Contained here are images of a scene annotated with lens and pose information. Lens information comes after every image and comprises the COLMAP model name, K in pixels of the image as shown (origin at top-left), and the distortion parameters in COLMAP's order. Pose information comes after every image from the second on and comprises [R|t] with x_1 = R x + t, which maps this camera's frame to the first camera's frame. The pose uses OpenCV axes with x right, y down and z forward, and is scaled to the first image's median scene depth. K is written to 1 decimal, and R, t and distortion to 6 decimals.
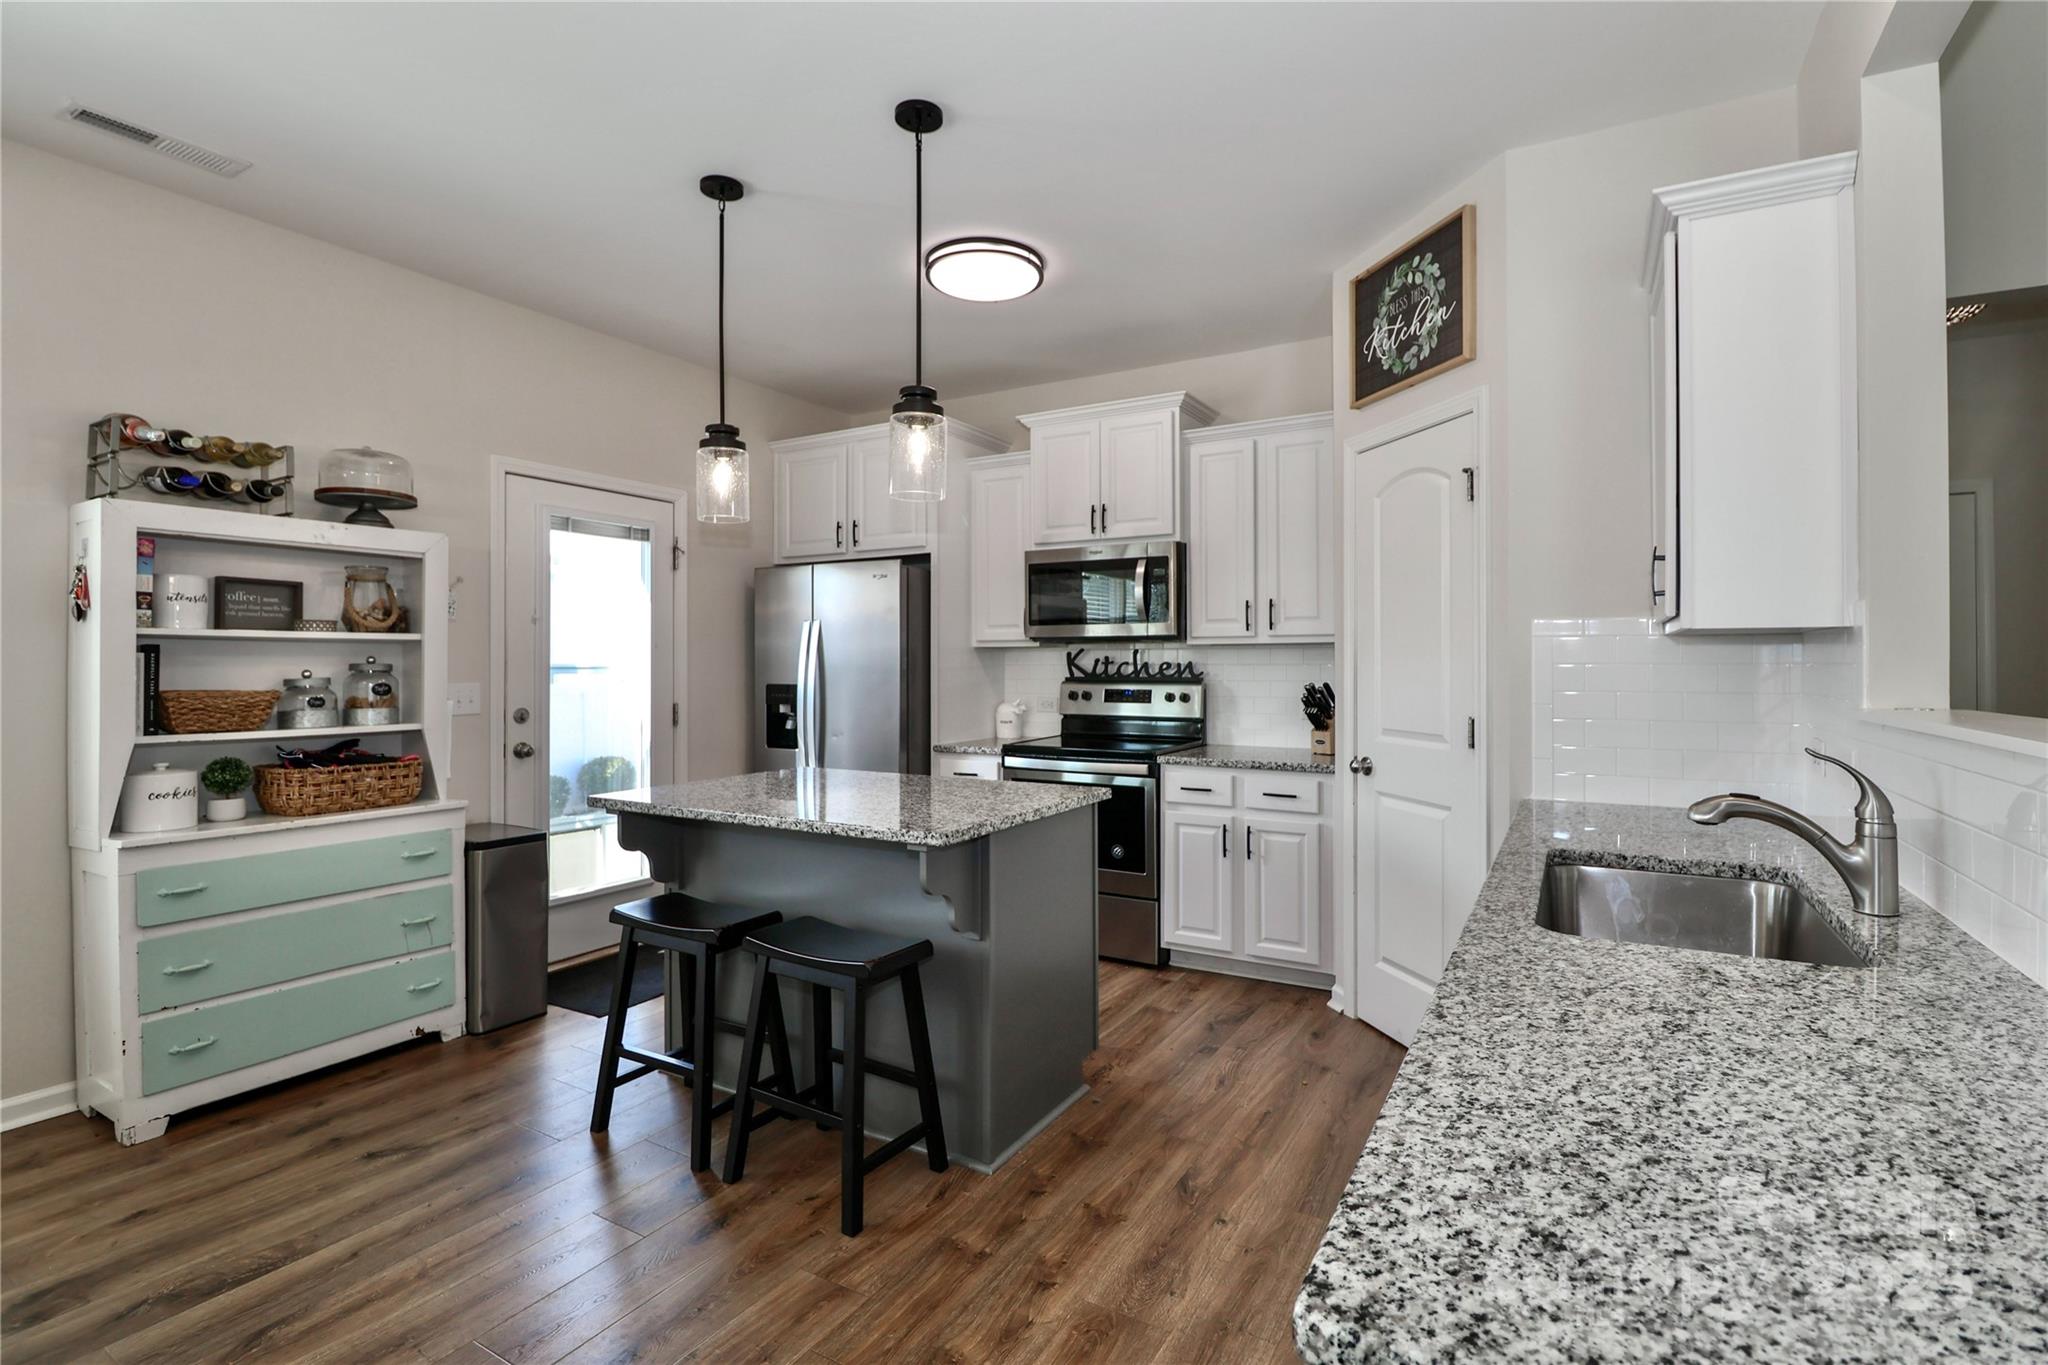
lens RADIAL K [[953.4, 0, 1047.2], [0, 953.4, 659.7], [0, 0, 1]] dist [-0.001781, -0.011551]
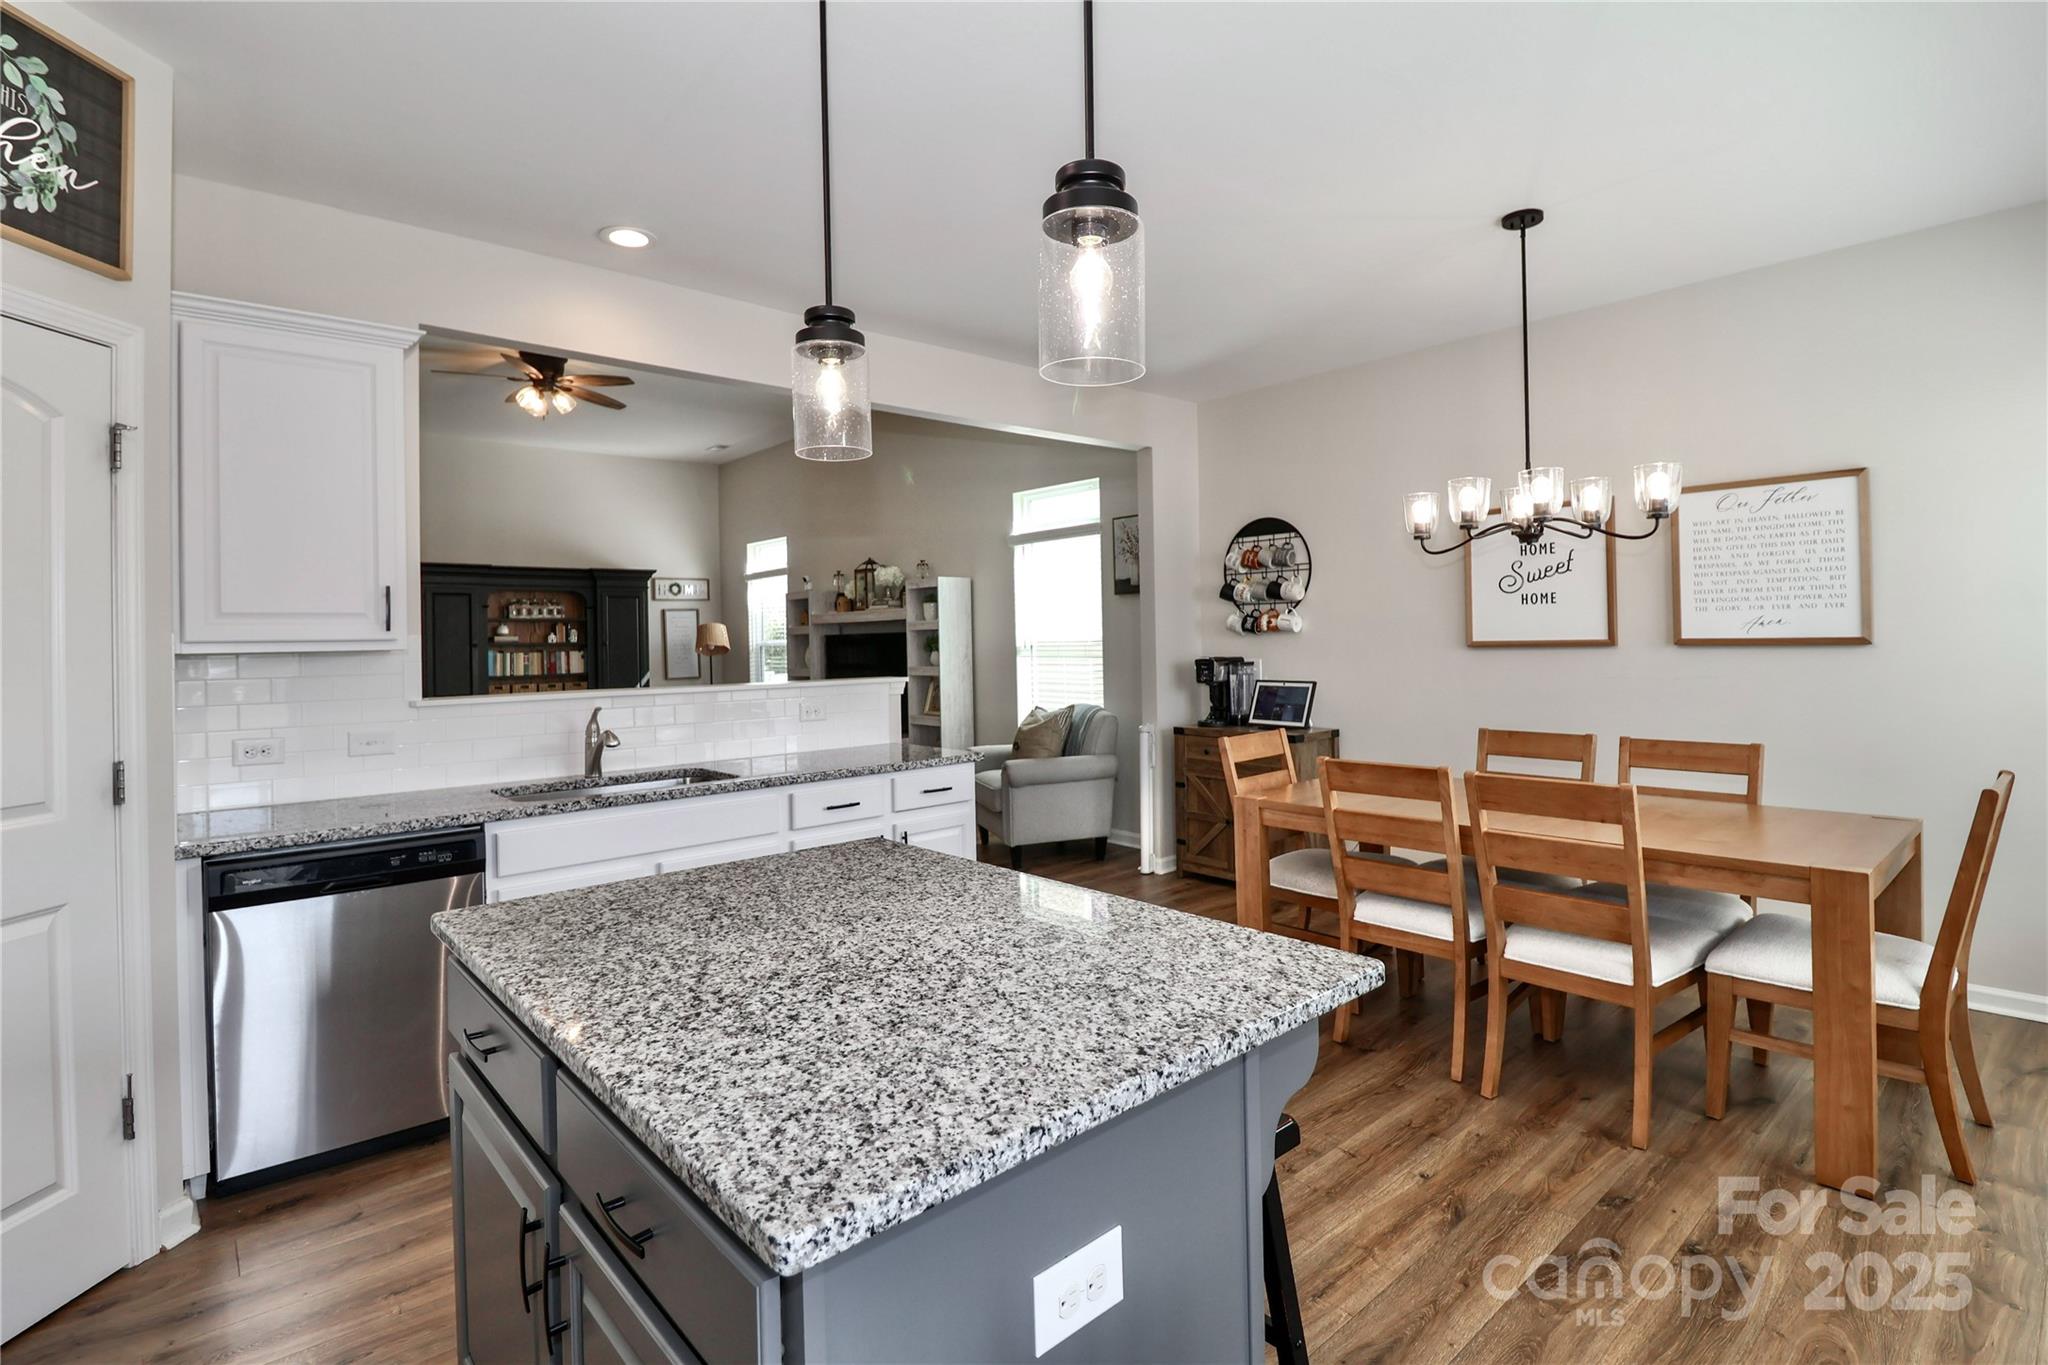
lens RADIAL K [[985.3, 0, 1045.9], [0, 985.3, 635.2], [0, 0, 1]] dist [0.000151, -0.010974]
pose [[-0.947757, 0.023067, 0.318159, -0.443051], [0.020921, 0.999730, -0.010159, -0.013591], [-0.318308, -0.002972, -0.947983, 1.384075]]
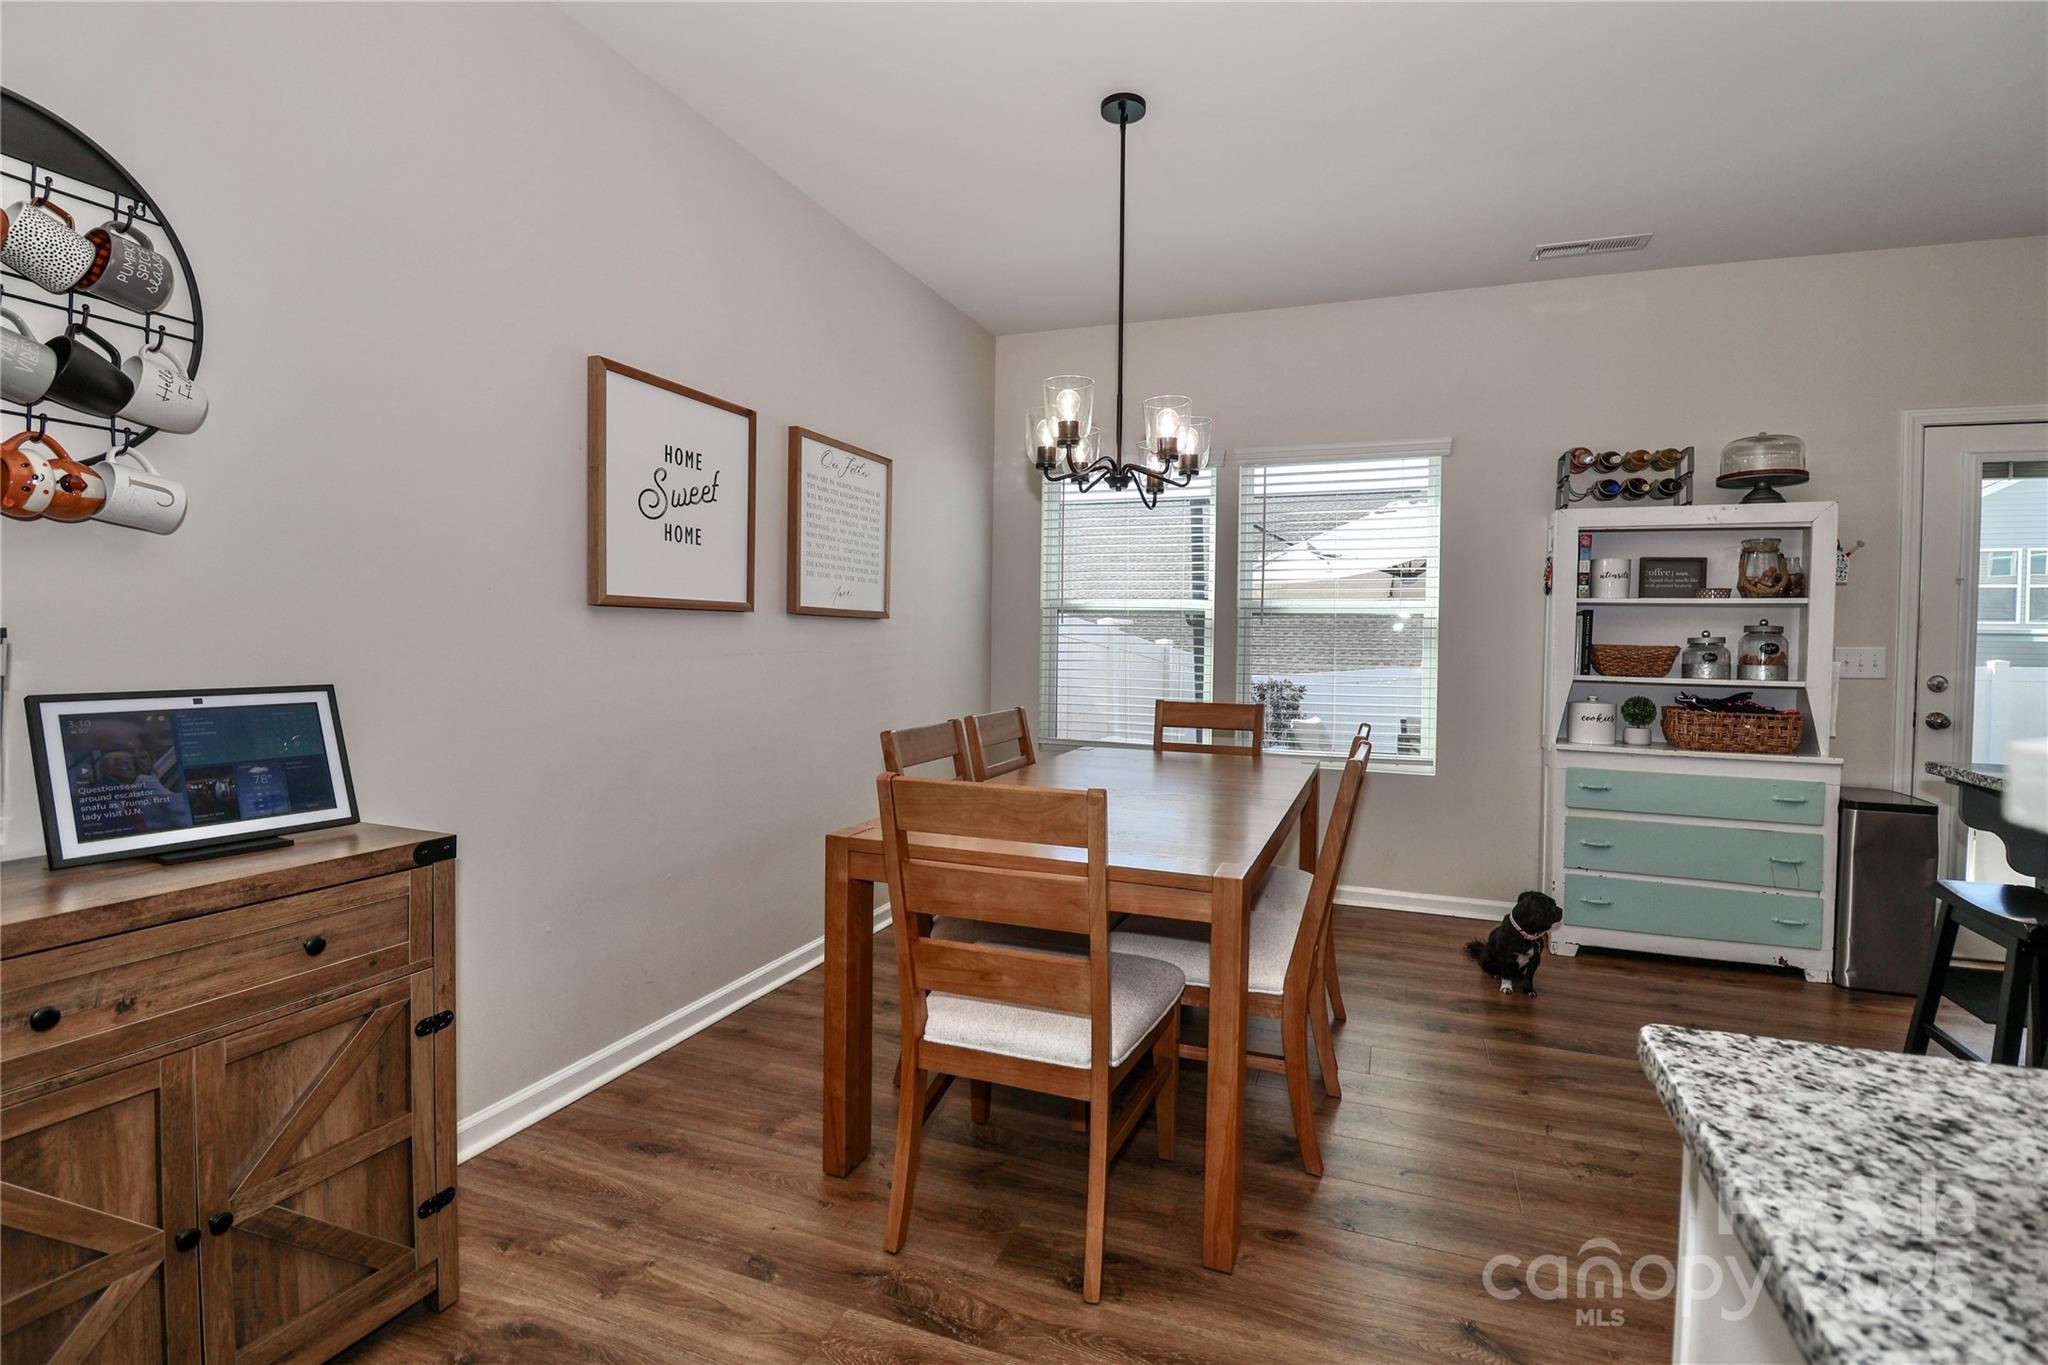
lens RADIAL K [[953.4, 0, 1047.2], [0, 953.4, 659.7], [0, 0, 1]] dist [-0.001781, -0.011551]
pose [[0.164558, 0.029325, -0.985931, 0.273916], [-0.009300, 0.999560, 0.028178, 0.022099], [0.986324, 0.004533, 0.164759, -0.018747]]
